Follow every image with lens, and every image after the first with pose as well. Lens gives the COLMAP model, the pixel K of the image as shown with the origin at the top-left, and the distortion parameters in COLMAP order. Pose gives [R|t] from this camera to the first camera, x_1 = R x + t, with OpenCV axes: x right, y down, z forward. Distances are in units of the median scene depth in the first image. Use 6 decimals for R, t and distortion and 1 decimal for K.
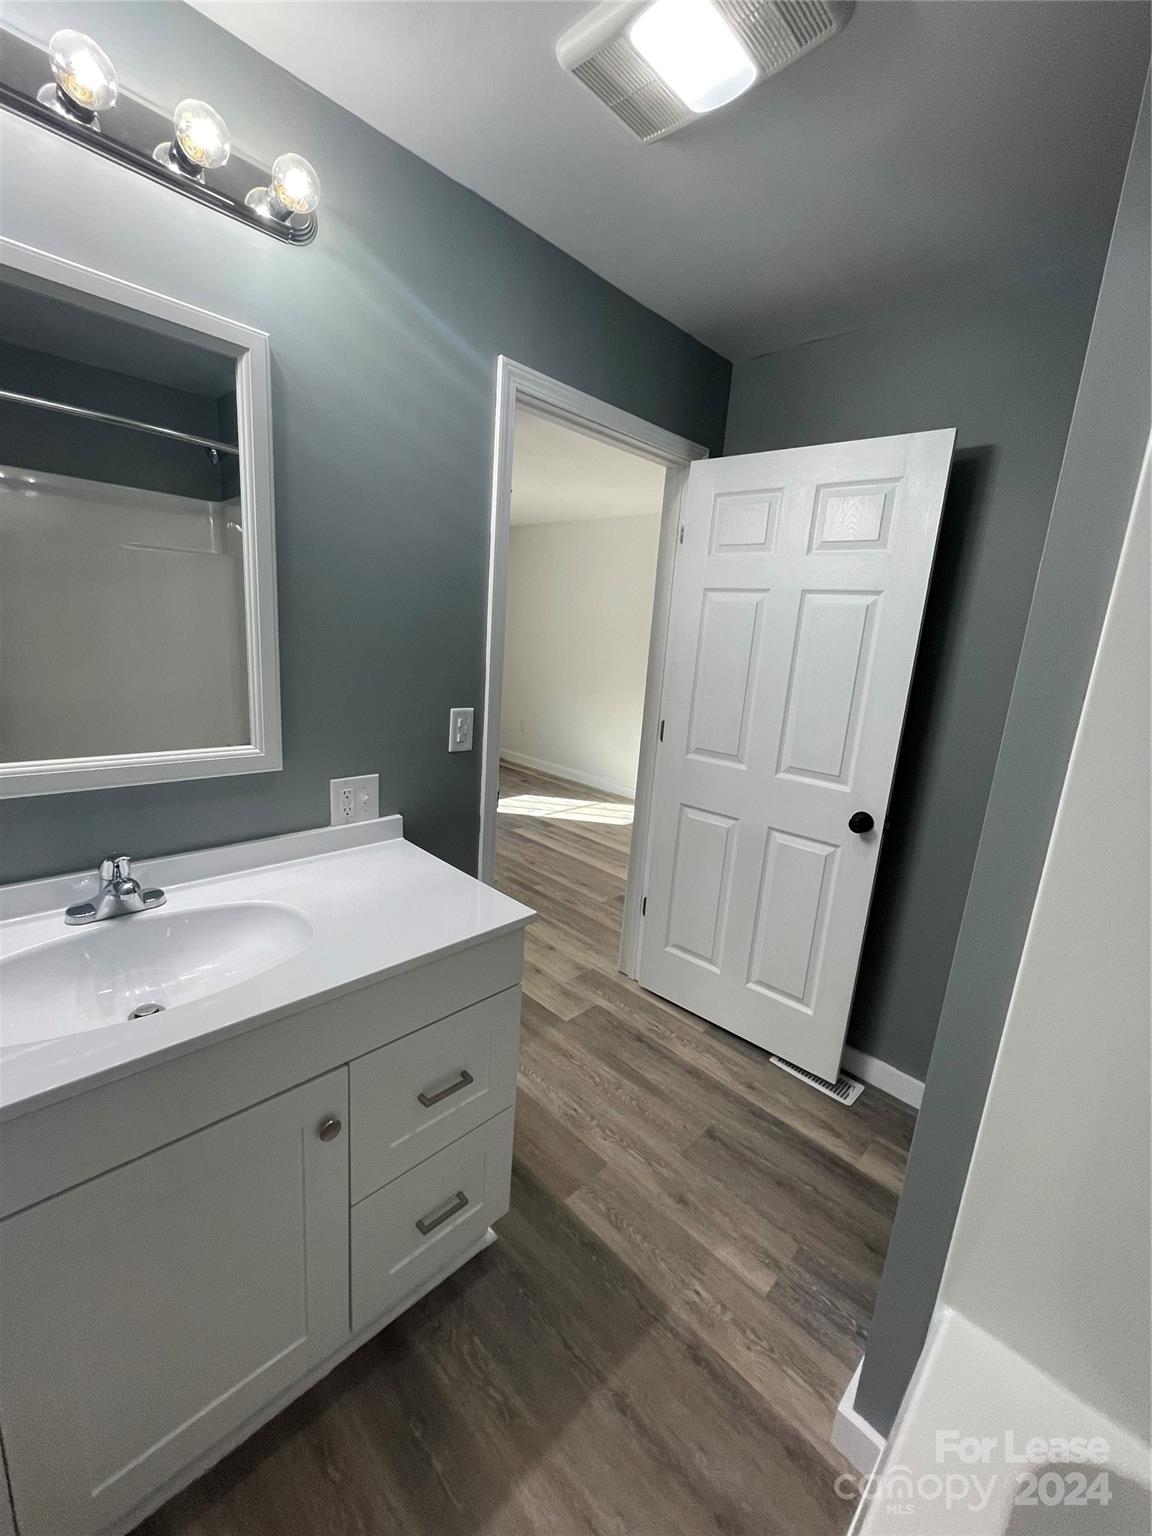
lens RADIAL K [[618.4, 0, 572.3], [0, 618.4, 755.0], [0, 0, 1]] dist [-0.001281, 0.000329]
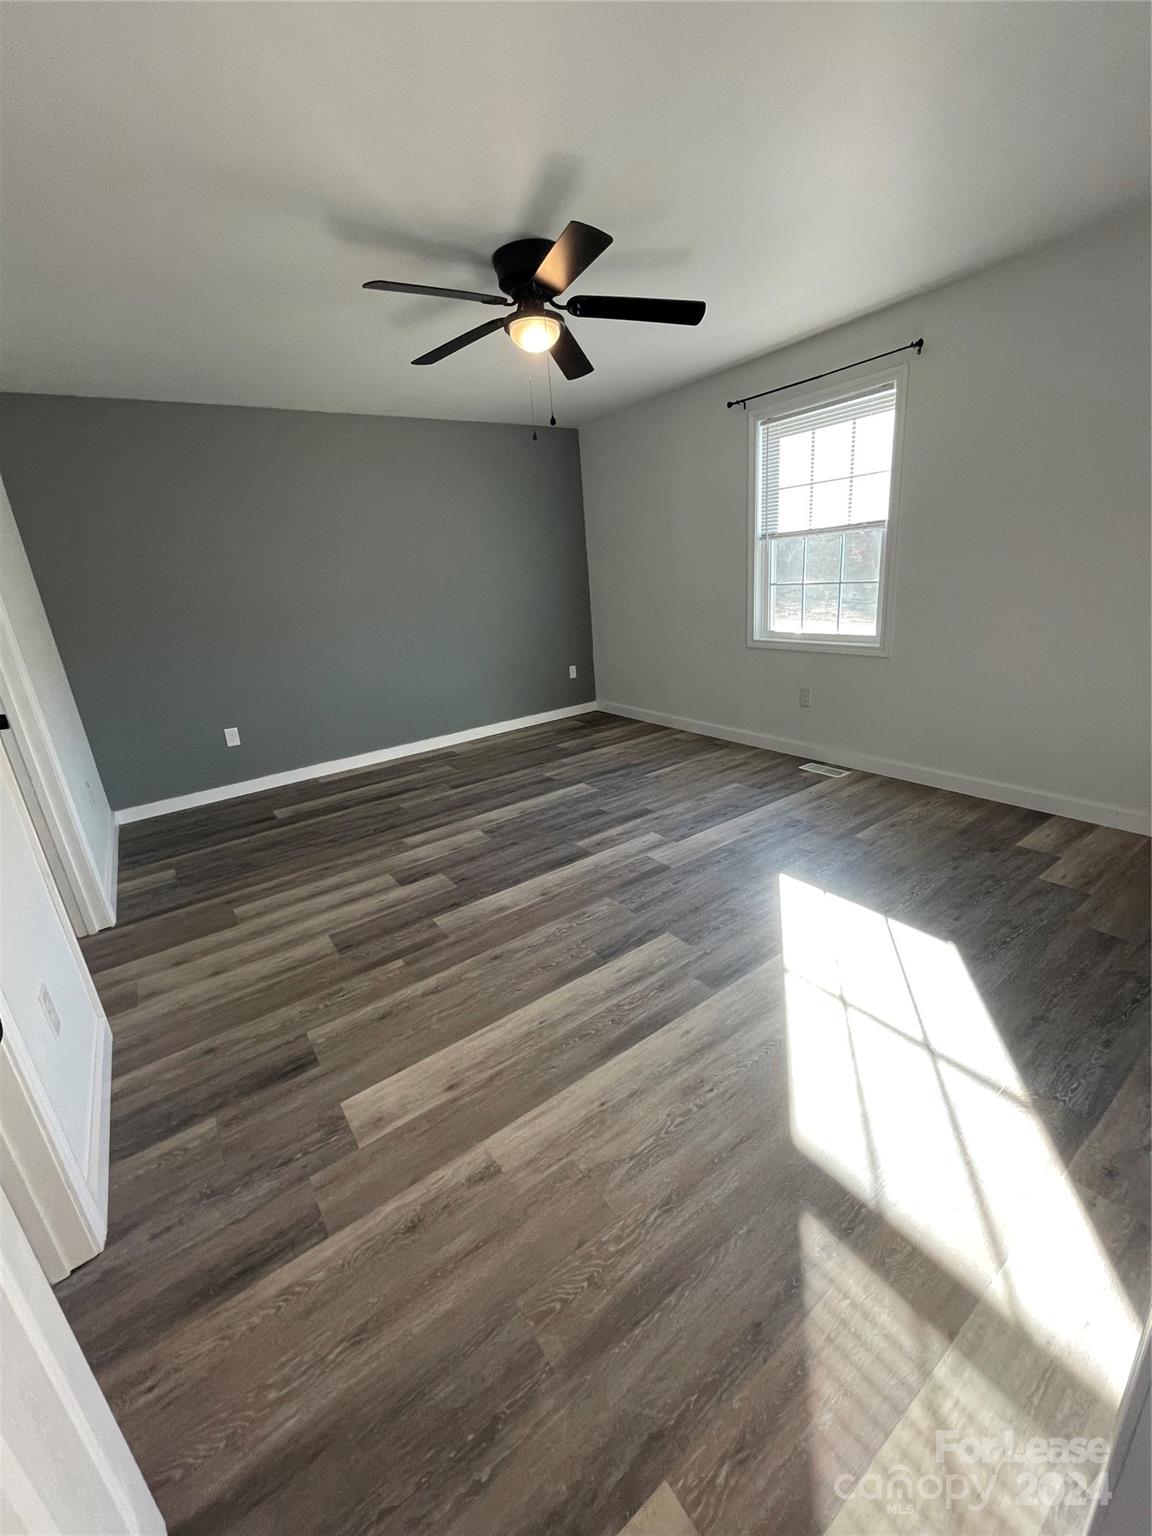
lens RADIAL K [[618.4, 0, 578.8], [0, 618.4, 764.7], [0, 0, 1]] dist [-0.001281, 0.000329]
pose [[-0.163865, 0.249098, -0.954515, 0.379123], [-0.134754, 0.952872, 0.271803, -0.145952], [0.977236, 0.173164, -0.122575, 0.979496]]
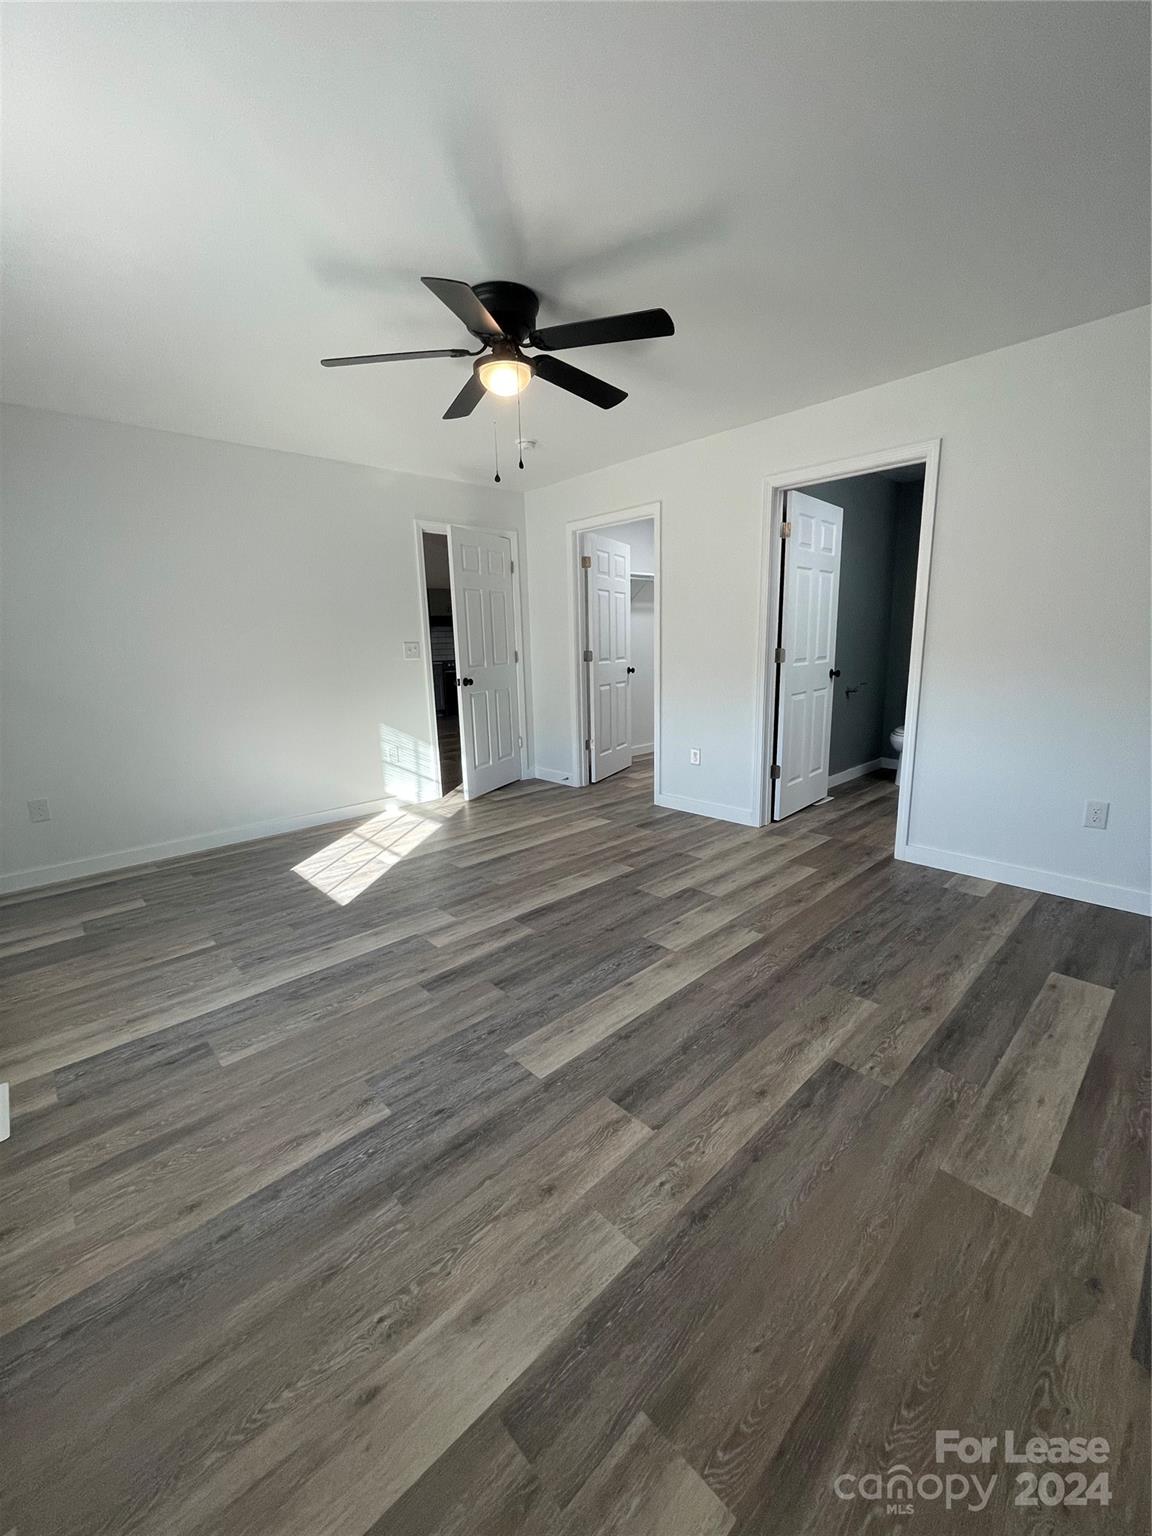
lens RADIAL K [[618.4, 0, 574.6], [0, 618.4, 768.2], [0, 0, 1]] dist [-0.001281, 0.000329]
pose [[0.030142, -0.271471, 0.961974, -0.807603], [0.228972, 0.938695, 0.257727, -0.161881], [-0.972966, 0.212497, 0.090453, 0.778171]]
